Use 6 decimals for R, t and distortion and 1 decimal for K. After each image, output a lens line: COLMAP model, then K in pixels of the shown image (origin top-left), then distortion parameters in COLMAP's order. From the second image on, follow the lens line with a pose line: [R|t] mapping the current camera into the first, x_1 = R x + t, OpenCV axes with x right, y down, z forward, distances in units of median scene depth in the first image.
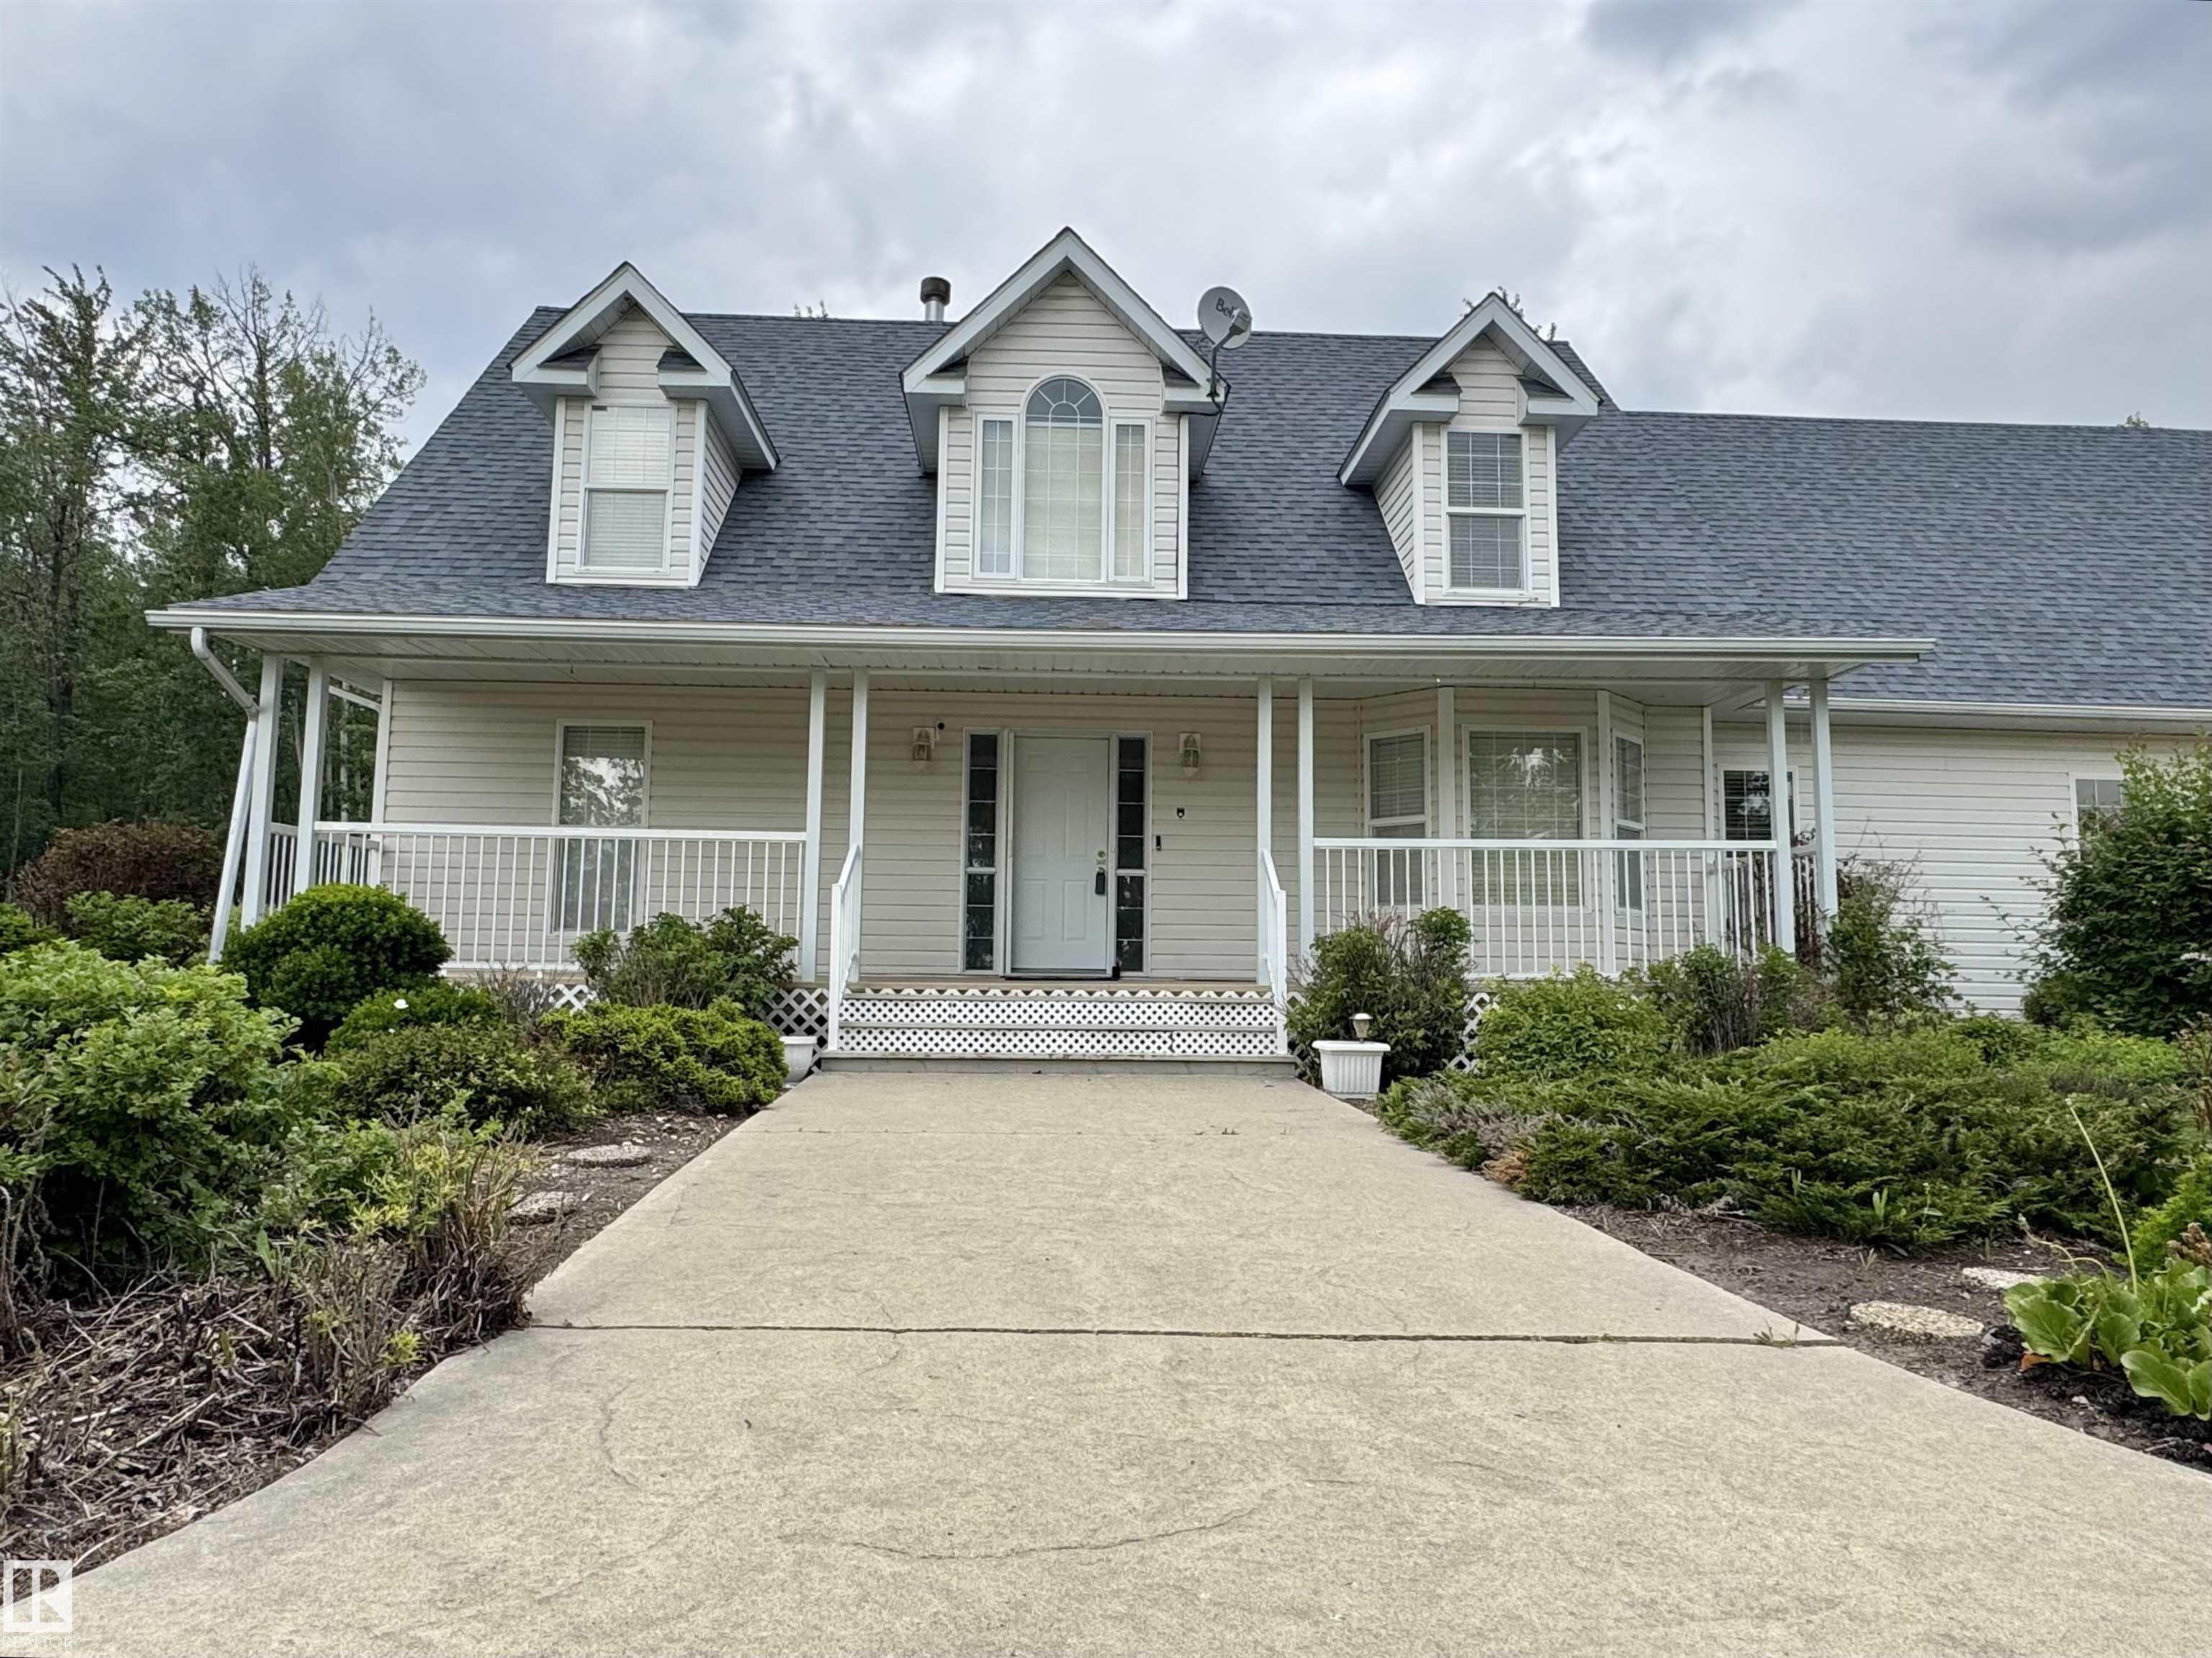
lens RADIAL K [[1412.6, 0, 1106.0], [0, 1412.6, 829.0], [0, 0, 1]] dist [-0.069695, 0.141522]
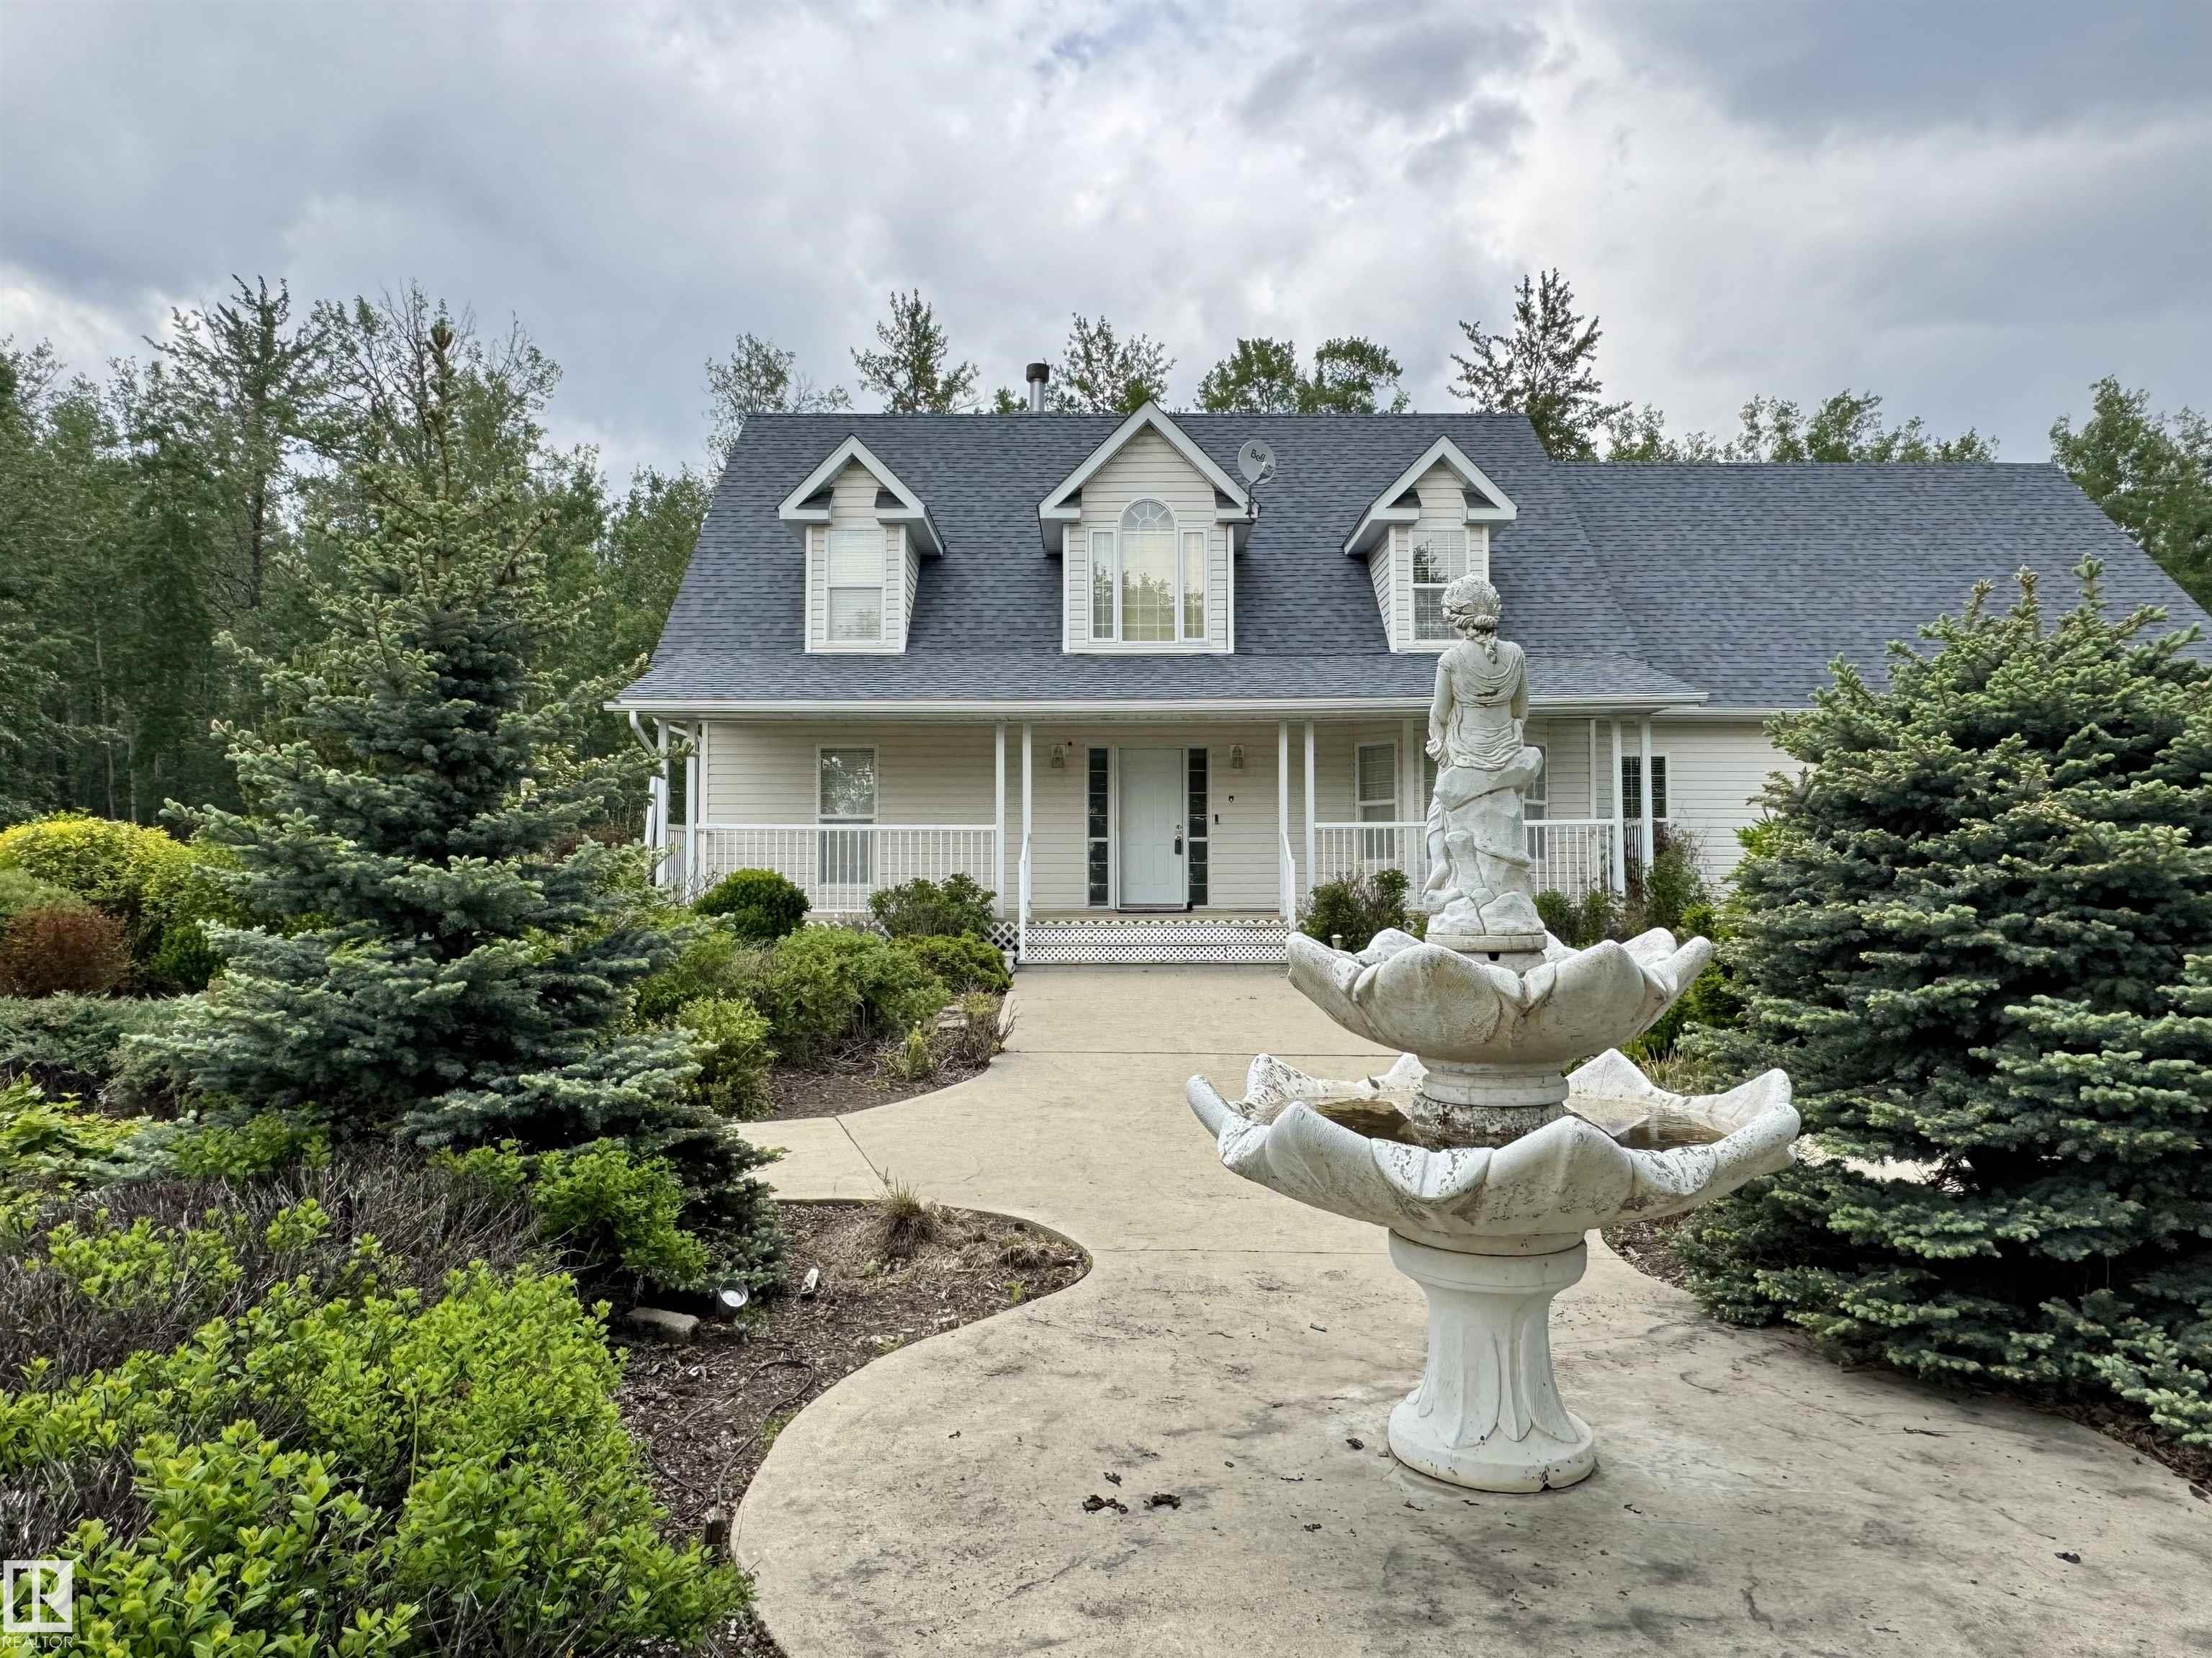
lens RADIAL K [[1412.6, 0, 1106.0], [0, 1412.6, 829.0], [0, 0, 1]] dist [-0.069695, 0.141522]
pose [[0.998865, -0.015262, -0.045111, -0.012391], [0.018133, 0.997790, 0.063928, -0.076639], [0.044035, -0.064673, 0.996934, -0.491154]]
